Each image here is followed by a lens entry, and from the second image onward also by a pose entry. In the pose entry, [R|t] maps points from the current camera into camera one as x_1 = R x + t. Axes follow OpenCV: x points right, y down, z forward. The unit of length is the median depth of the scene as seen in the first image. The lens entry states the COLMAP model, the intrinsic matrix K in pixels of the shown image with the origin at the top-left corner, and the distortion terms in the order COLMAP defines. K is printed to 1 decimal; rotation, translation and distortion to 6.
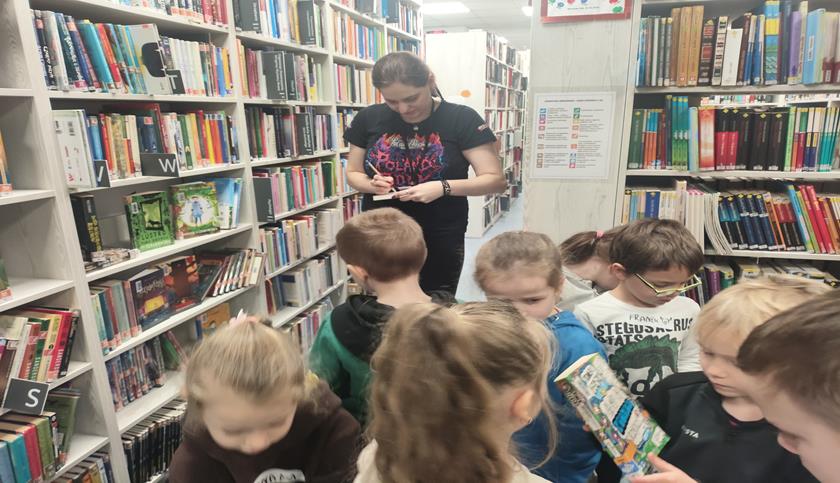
lens RADIAL K [[587.6, 0, 427.9], [0, 587.6, 325.5], [0, 0, 1]] dist [0.032863, -0.057767]
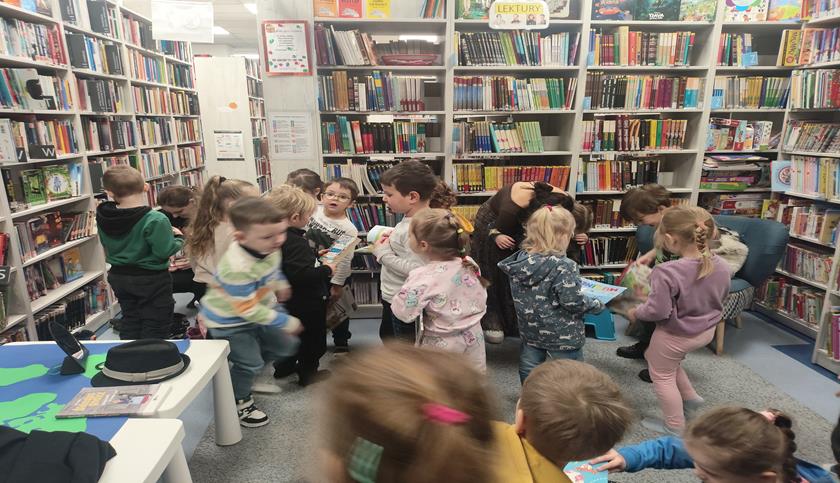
lens RADIAL K [[601.5, 0, 422.2], [0, 601.5, 339.0], [0, 0, 1]] dist [0.016427, -0.035086]
pose [[0.942469, -0.101127, 0.318631, -0.032362], [0.100440, 0.994769, 0.018633, 0.283428], [-0.318848, 0.014442, 0.947696, -0.810420]]
